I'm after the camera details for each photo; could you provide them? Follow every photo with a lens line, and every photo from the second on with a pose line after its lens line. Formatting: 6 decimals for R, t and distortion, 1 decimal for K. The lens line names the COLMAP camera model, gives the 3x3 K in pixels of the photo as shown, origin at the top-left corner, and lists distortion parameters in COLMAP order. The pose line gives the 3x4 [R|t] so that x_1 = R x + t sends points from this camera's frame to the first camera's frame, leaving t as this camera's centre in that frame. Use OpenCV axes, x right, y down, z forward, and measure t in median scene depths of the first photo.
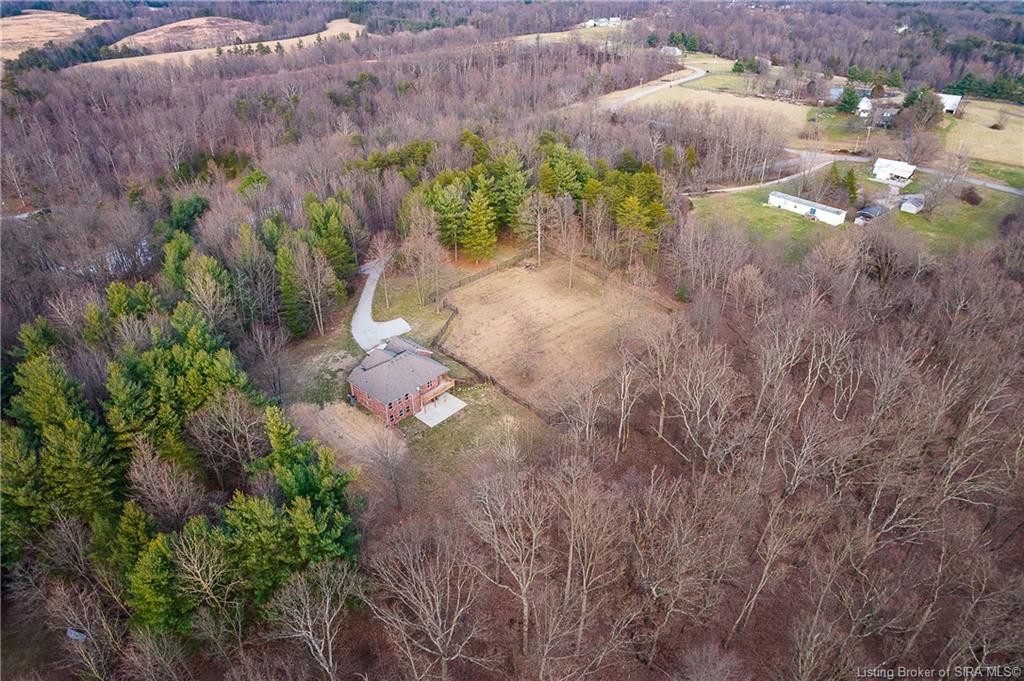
lens RADIAL K [[654.2, 0, 511.6], [0, 654.2, 341.7], [0, 0, 1]] dist [-0.043573, 0.030596]
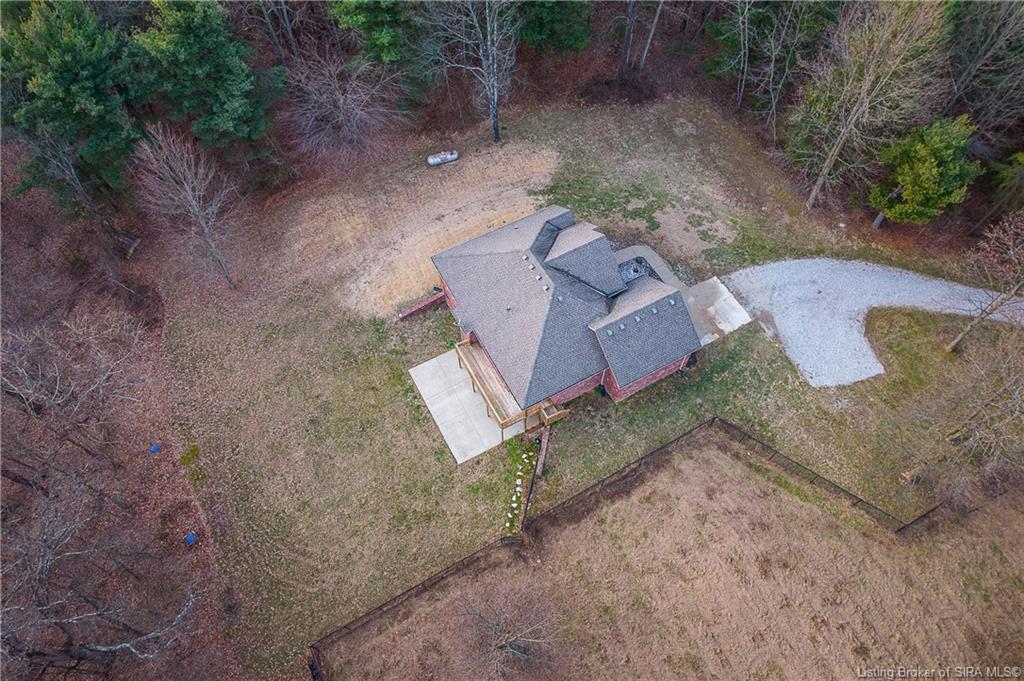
lens RADIAL K [[654.2, 0, 515.9], [0, 654.2, 336.1], [0, 0, 1]] dist [-0.043573, 0.030596]
pose [[-0.326894, 0.813109, -0.481658, 0.049155], [-0.478466, 0.297121, 0.826311, -0.269102], [0.814991, 0.500573, 0.291918, 0.855701]]
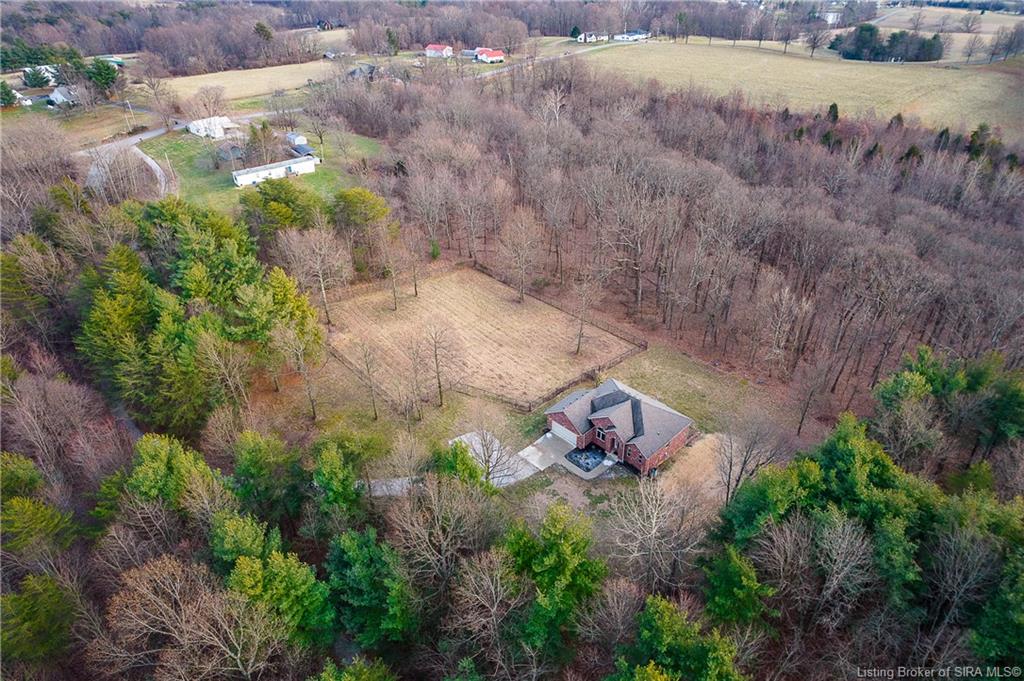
lens RADIAL K [[654.2, 0, 510.8], [0, 654.2, 339.7], [0, 0, 1]] dist [-0.043573, 0.030596]
pose [[0.048524, -0.554508, 0.830762, -0.776162], [0.524043, 0.722205, 0.451441, -0.443473], [-0.850309, 0.413449, 0.325630, 0.800857]]
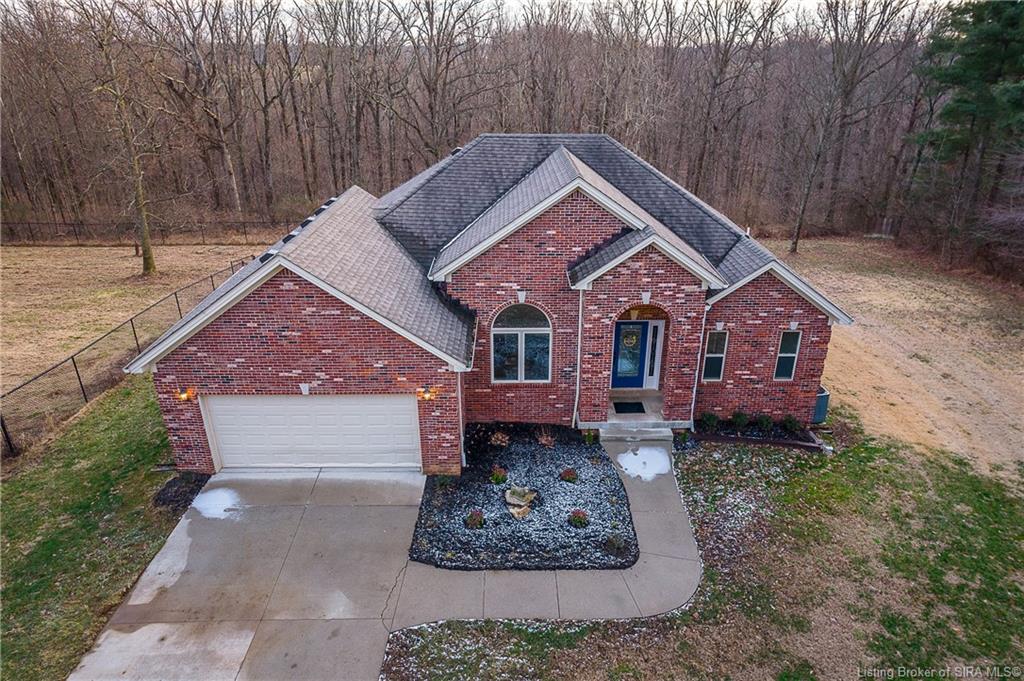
lens RADIAL K [[654.2, 0, 511.6], [0, 654.2, 339.6], [0, 0, 1]] dist [-0.043573, 0.030596]
pose [[-0.677990, -0.304722, 0.668935, -0.285544], [0.374373, 0.640016, 0.670988, -0.055664], [-0.632594, 0.705354, -0.319845, 1.050427]]
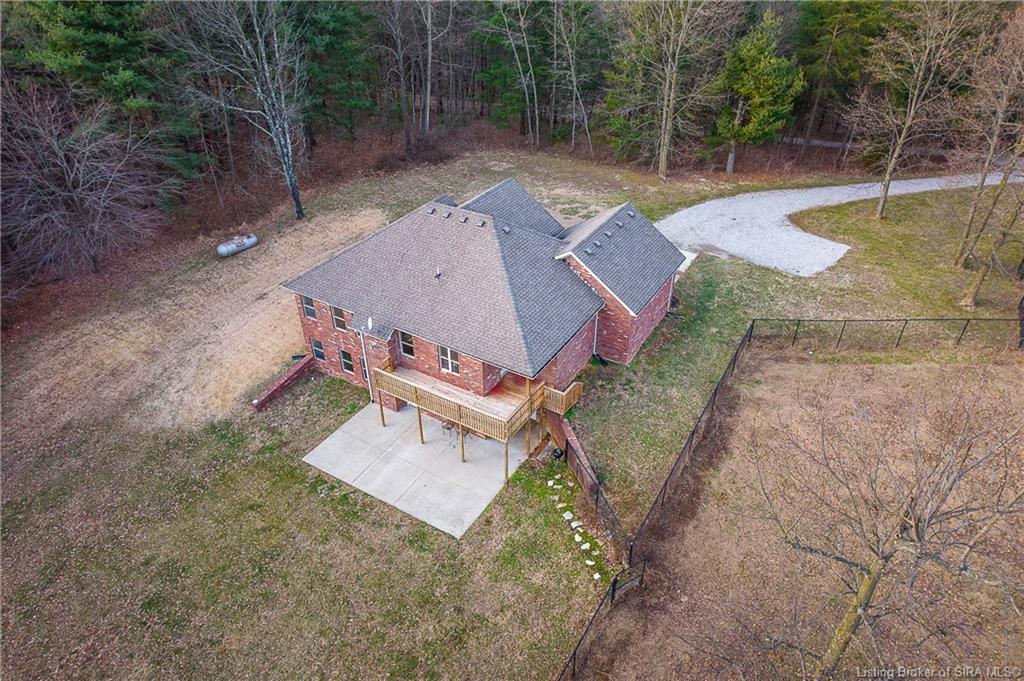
lens RADIAL K [[654.2, 0, 512.1], [0, 654.2, 338.6], [0, 0, 1]] dist [-0.043573, 0.030596]
pose [[0.189508, 0.554966, -0.810000, 0.077595], [-0.501148, 0.764075, 0.406251, -0.055425], [0.844356, 0.328943, 0.422918, 0.880974]]
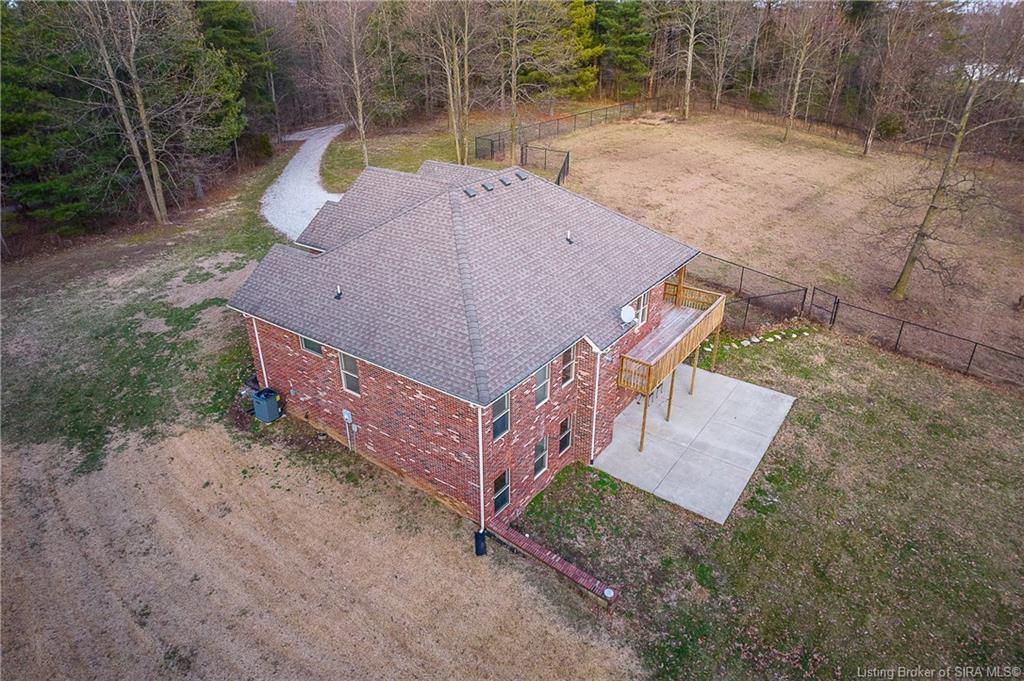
lens RADIAL K [[654.2, 0, 519.8], [0, 654.2, 343.3], [0, 0, 1]] dist [-0.043573, 0.030596]
pose [[0.991736, -0.052968, 0.116850, -0.183634], [0.060789, 0.996070, -0.064415, 0.083597], [-0.112979, 0.070986, 0.991058, 0.770508]]
